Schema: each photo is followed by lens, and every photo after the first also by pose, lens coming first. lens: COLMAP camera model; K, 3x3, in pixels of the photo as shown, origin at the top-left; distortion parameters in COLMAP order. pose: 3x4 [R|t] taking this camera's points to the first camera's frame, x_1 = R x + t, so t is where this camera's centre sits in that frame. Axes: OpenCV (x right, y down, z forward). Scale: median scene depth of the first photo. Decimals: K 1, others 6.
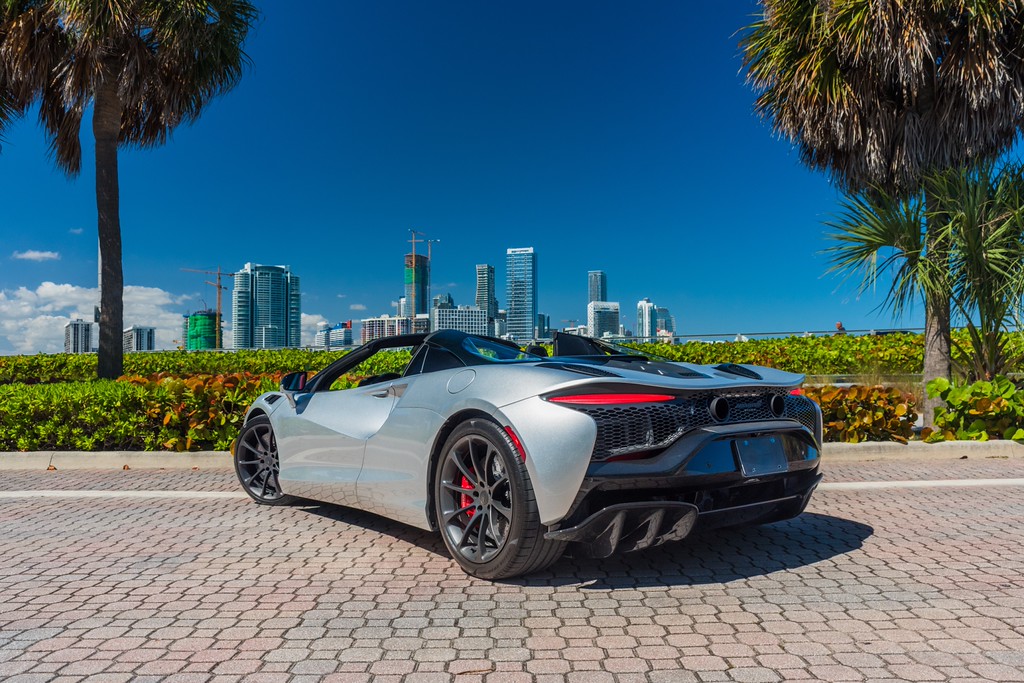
lens RADIAL K [[956.6, 0, 514.5], [0, 956.6, 407.0], [0, 0, 1]] dist [-0.138355, 0.218016]
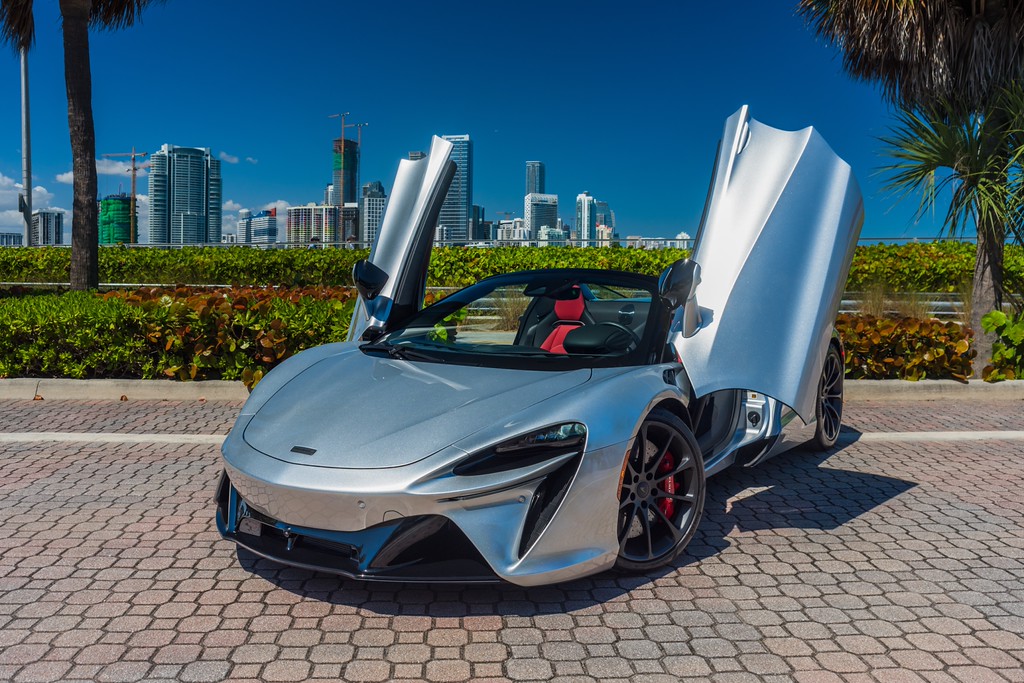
lens RADIAL K [[990.8, 0, 507.3], [0, 990.8, 375.8], [0, 0, 1]] dist [-0.140649, 0.210869]
pose [[0.997682, 0.012131, 0.066964, -0.108417], [-0.017133, 0.997064, 0.074636, -0.031745], [-0.065862, -0.075610, 0.994960, 0.051855]]
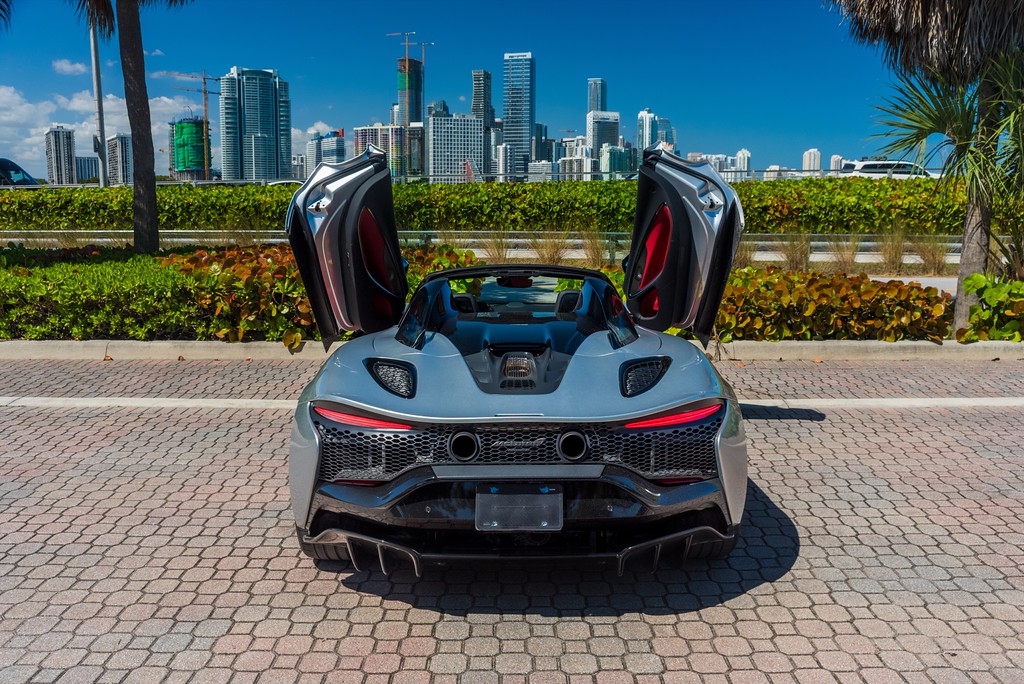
lens RADIAL K [[956.6, 0, 514.5], [0, 956.6, 407.5], [0, 0, 1]] dist [-0.138355, 0.218016]
pose [[0.999932, 0.008122, 0.008380, -0.056898], [-0.009616, 0.980286, 0.197349, -0.087238], [-0.006612, -0.197416, 0.980298, -0.019531]]
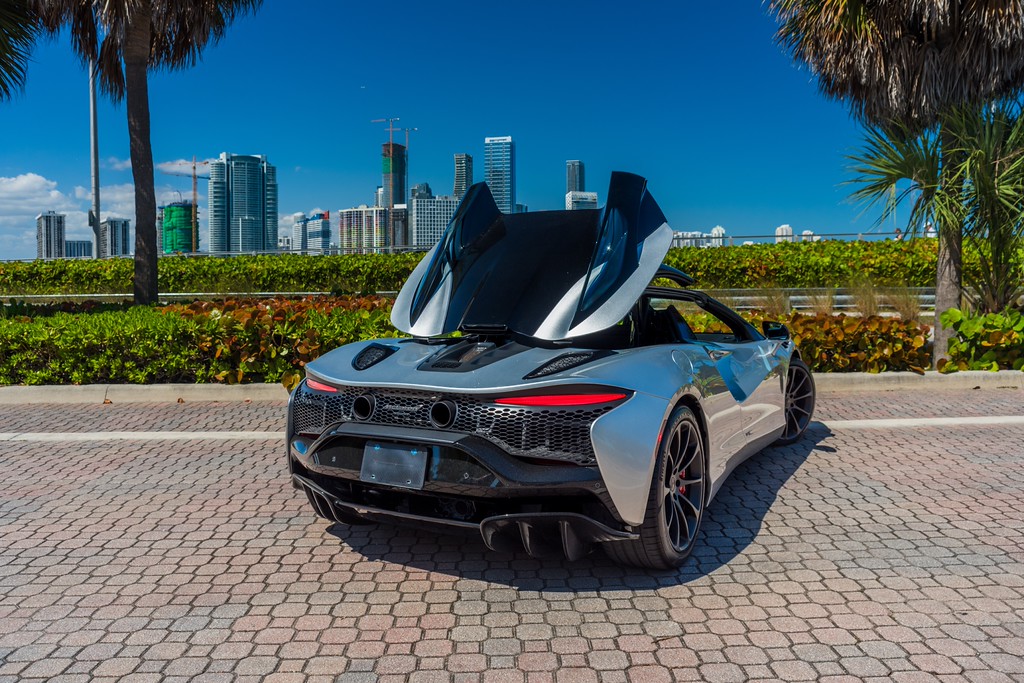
lens RADIAL K [[949.9, 0, 523.3], [0, 949.9, 375.9], [0, 0, 1]] dist [-0.141218, 0.216845]
pose [[0.999385, -0.005833, 0.034591, -0.069991], [0.002881, 0.996394, 0.084795, -0.047457], [-0.034961, -0.084644, 0.995798, -0.036344]]
